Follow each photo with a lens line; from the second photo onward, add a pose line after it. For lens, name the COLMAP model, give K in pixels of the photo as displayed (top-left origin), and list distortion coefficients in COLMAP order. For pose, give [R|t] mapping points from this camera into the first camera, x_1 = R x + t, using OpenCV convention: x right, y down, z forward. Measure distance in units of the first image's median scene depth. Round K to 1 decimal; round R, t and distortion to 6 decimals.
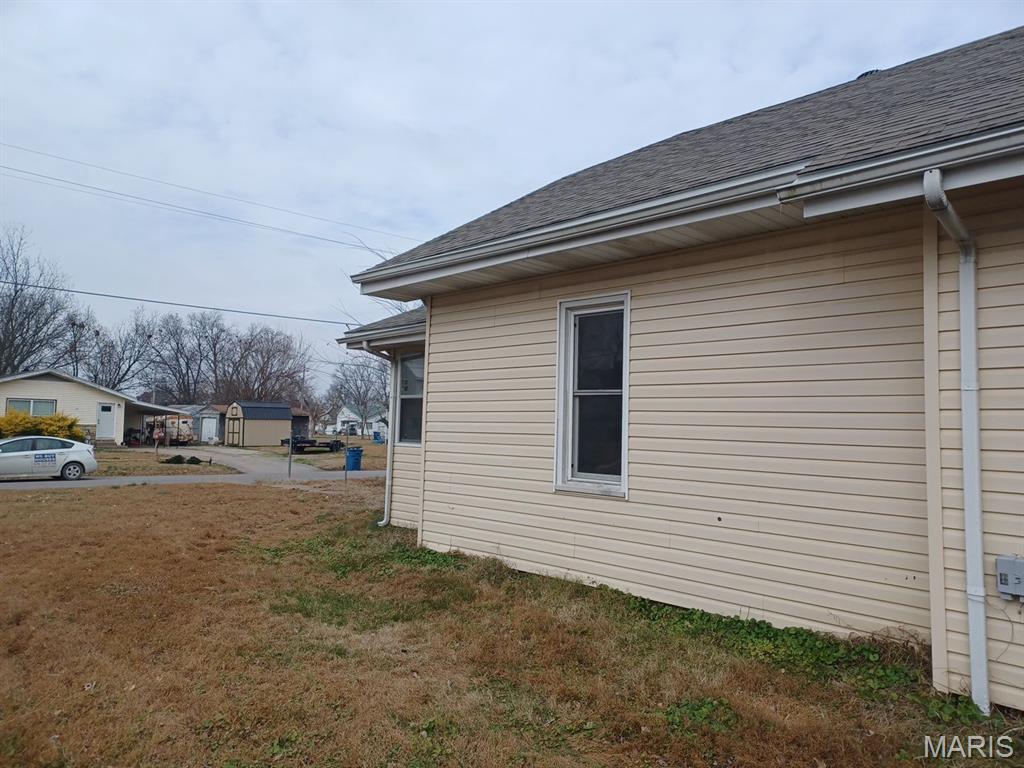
lens RADIAL K [[747.8, 0, 509.3], [0, 747.8, 390.4], [0, 0, 1]] dist [0.065166, -0.010999]
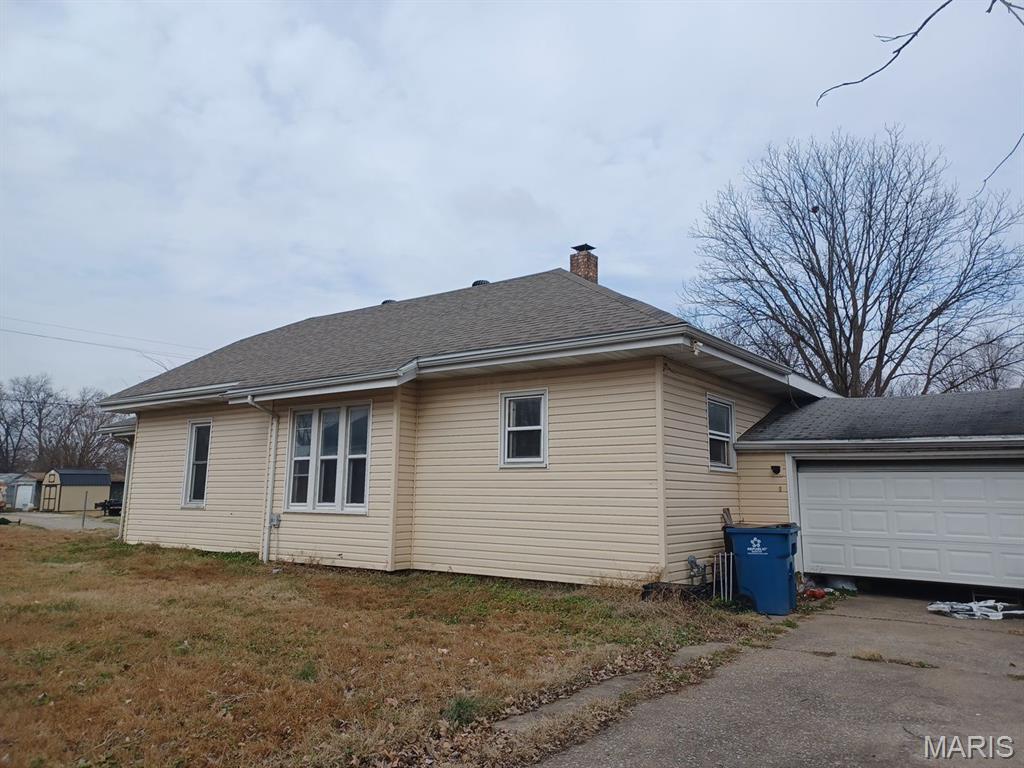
lens RADIAL K [[747.8, 0, 513.3], [0, 747.8, 378.6], [0, 0, 1]] dist [0.065166, -0.010999]
pose [[0.984175, 0.005640, 0.177111, 0.084426], [0.011283, 0.995471, -0.094398, -0.003044], [-0.176841, 0.094902, 0.979653, -0.185281]]
